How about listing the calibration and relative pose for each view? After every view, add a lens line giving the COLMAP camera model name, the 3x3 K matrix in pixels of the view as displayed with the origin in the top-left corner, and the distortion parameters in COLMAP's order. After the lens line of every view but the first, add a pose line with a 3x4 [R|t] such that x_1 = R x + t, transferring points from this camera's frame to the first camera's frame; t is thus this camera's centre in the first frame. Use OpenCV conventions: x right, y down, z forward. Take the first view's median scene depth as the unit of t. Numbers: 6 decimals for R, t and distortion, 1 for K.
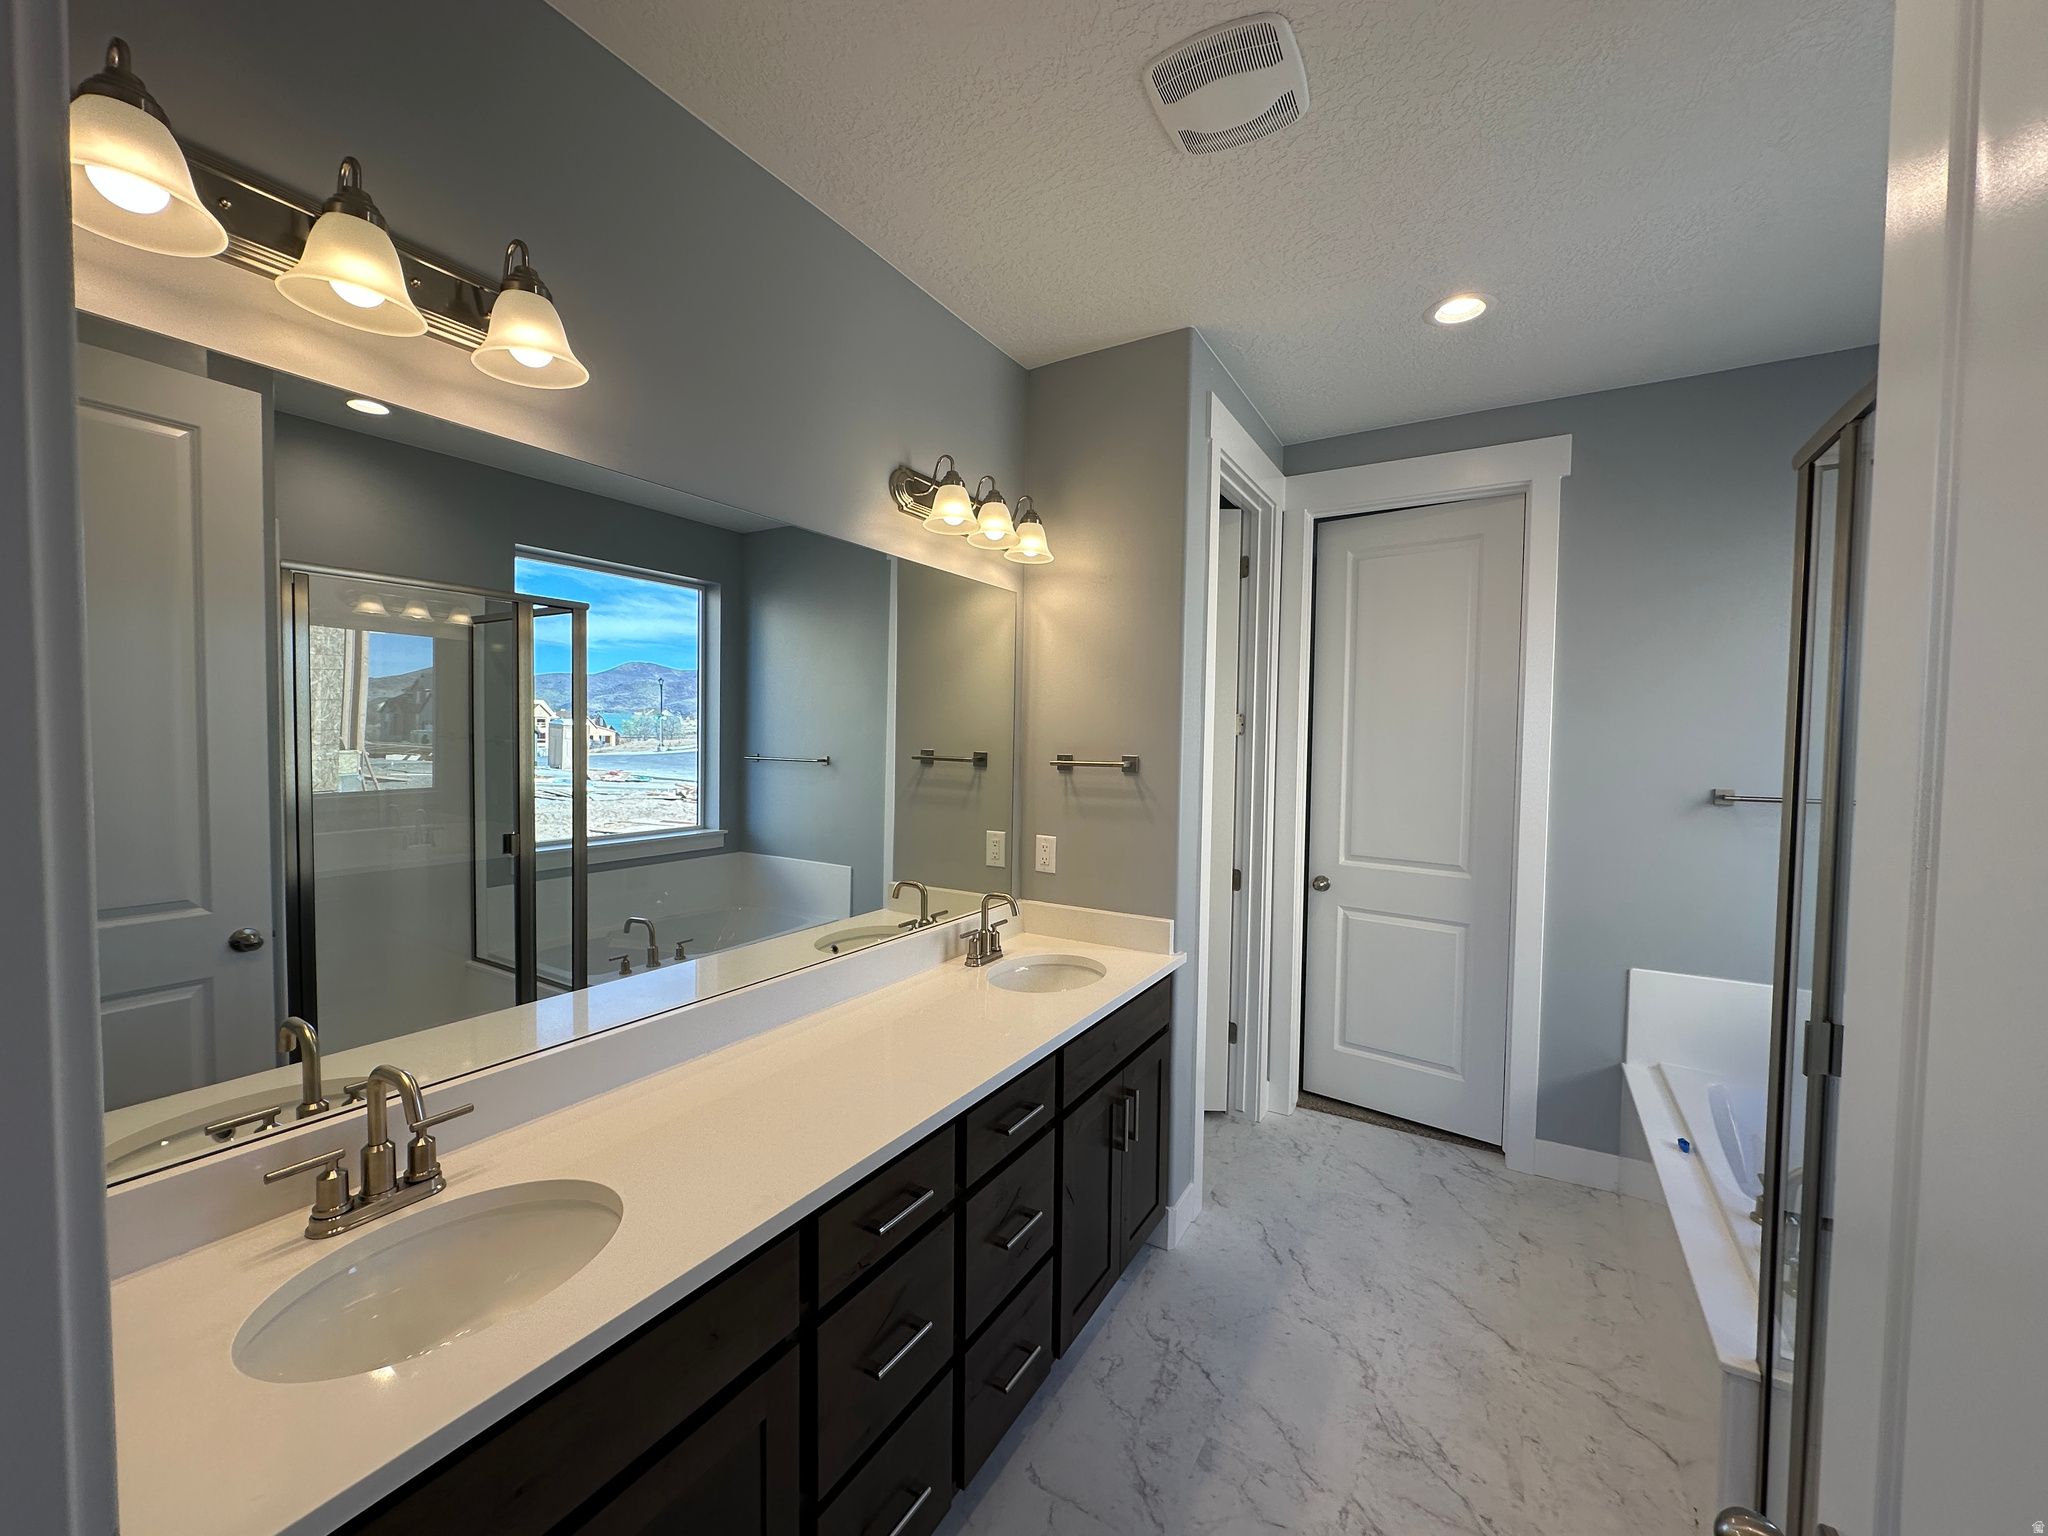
lens RADIAL K [[816.2, 0, 1028.3], [0, 816.2, 766.9], [0, 0, 1]] dist [0.002398, 0.001183]
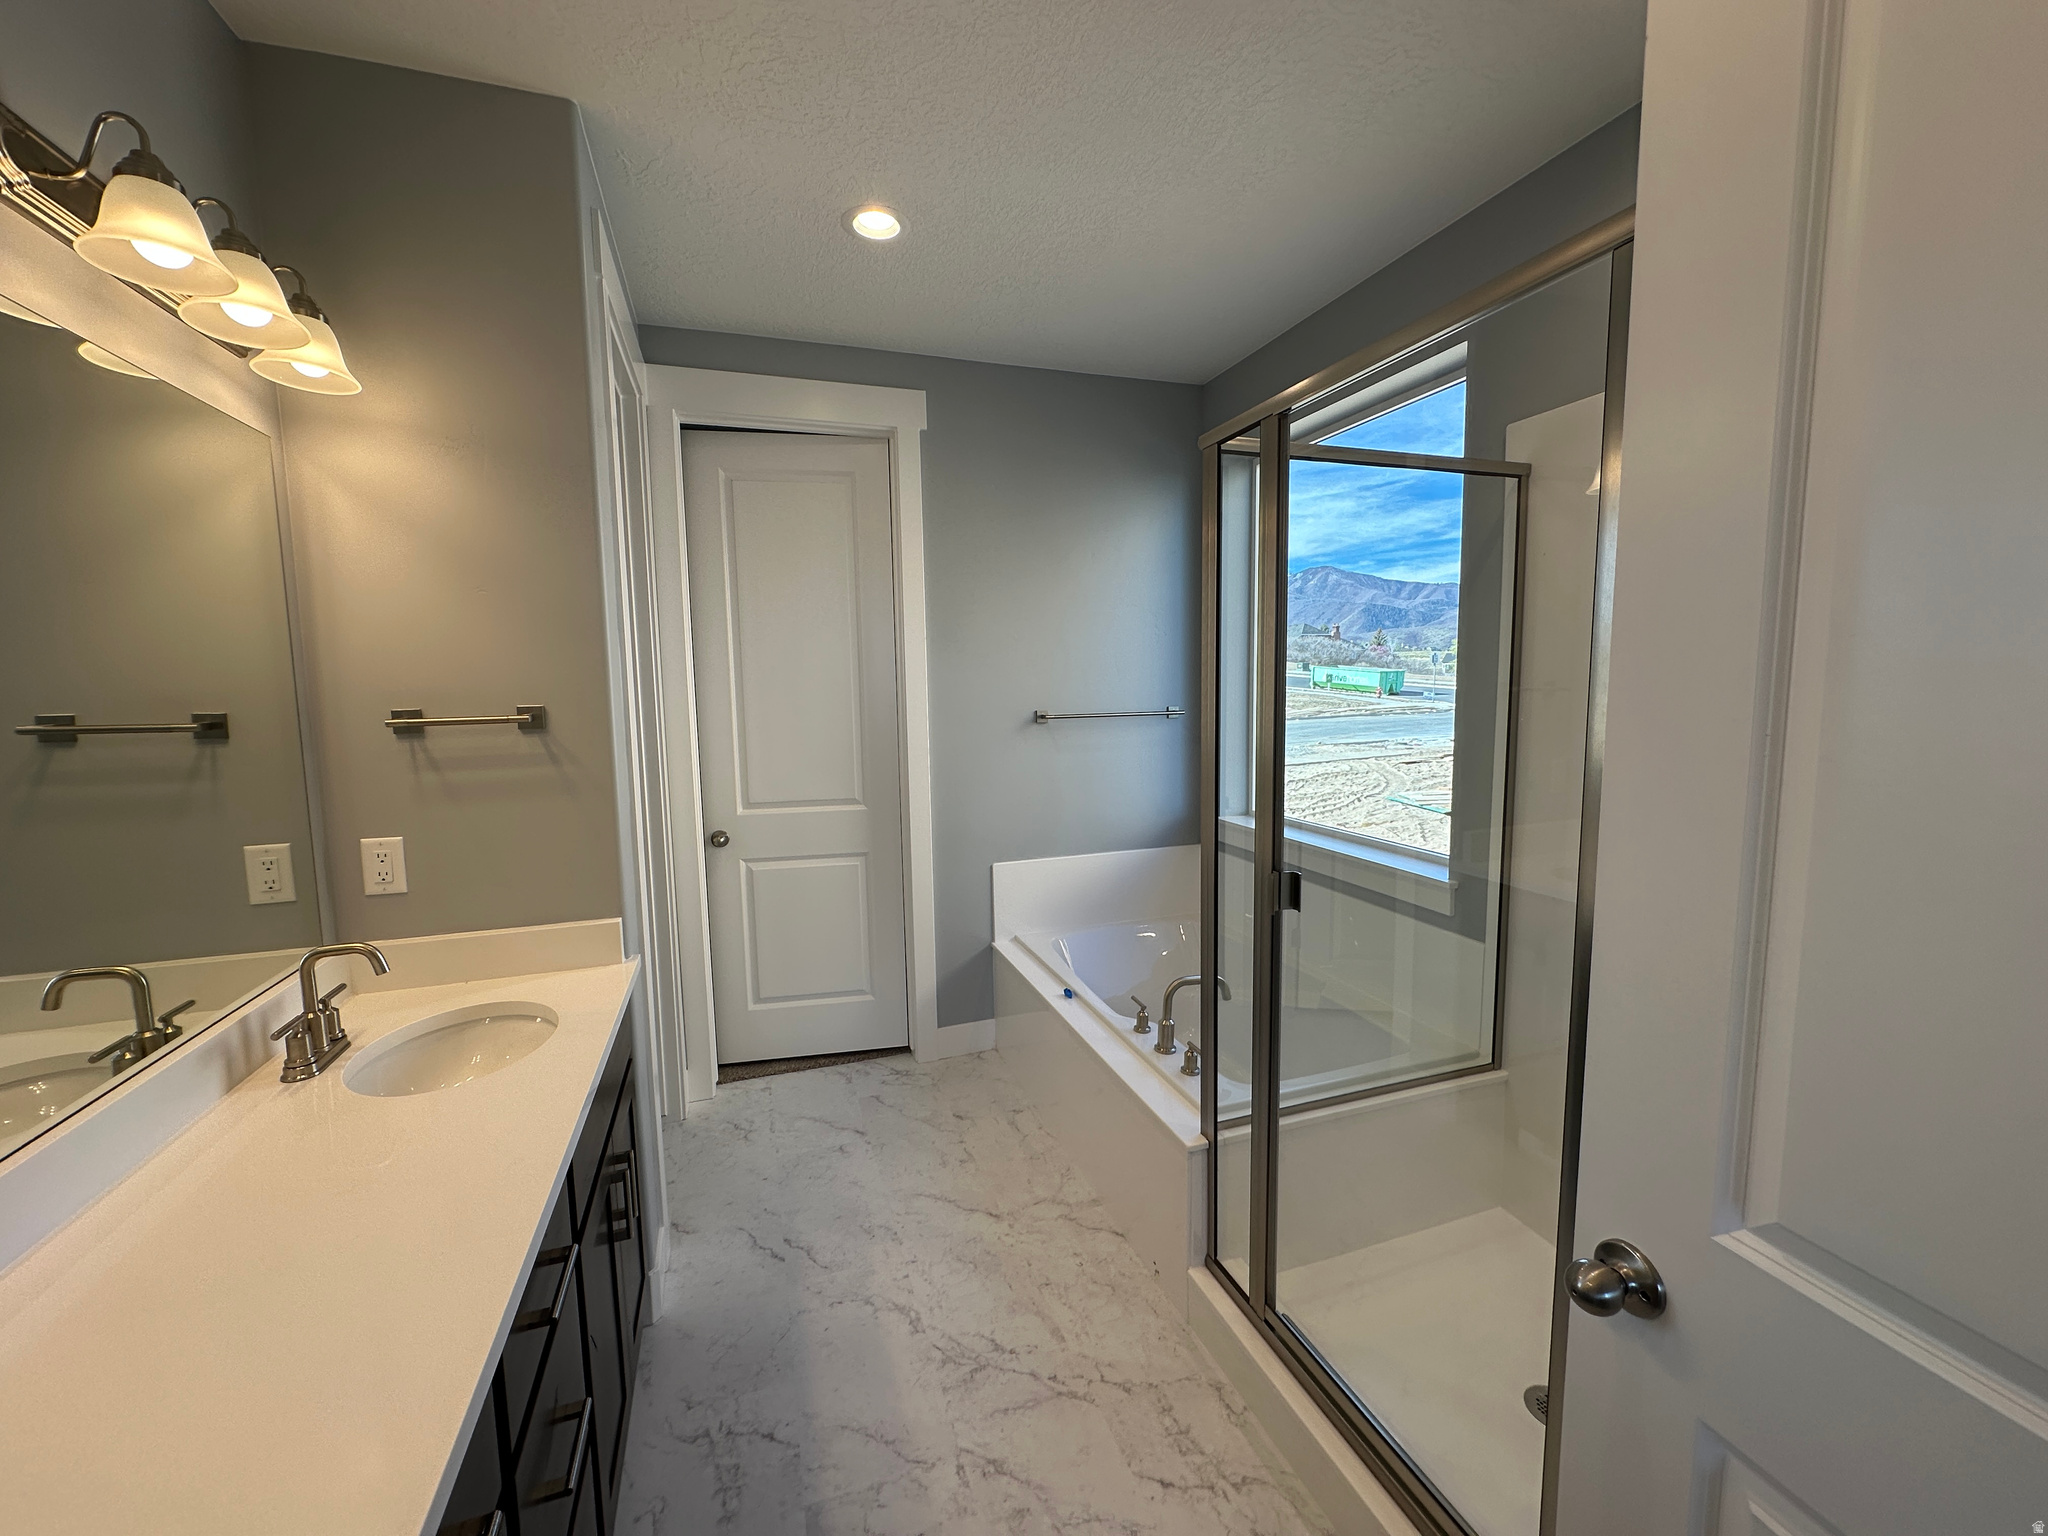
lens RADIAL K [[816.2, 0, 1018.9], [0, 816.2, 766.4], [0, 0, 1]] dist [0.002398, 0.001183]
pose [[0.651495, -0.104147, 0.751471, -0.135540], [0.054512, 0.994398, 0.090555, -0.002722], [-0.756692, -0.018031, 0.653523, 0.209315]]
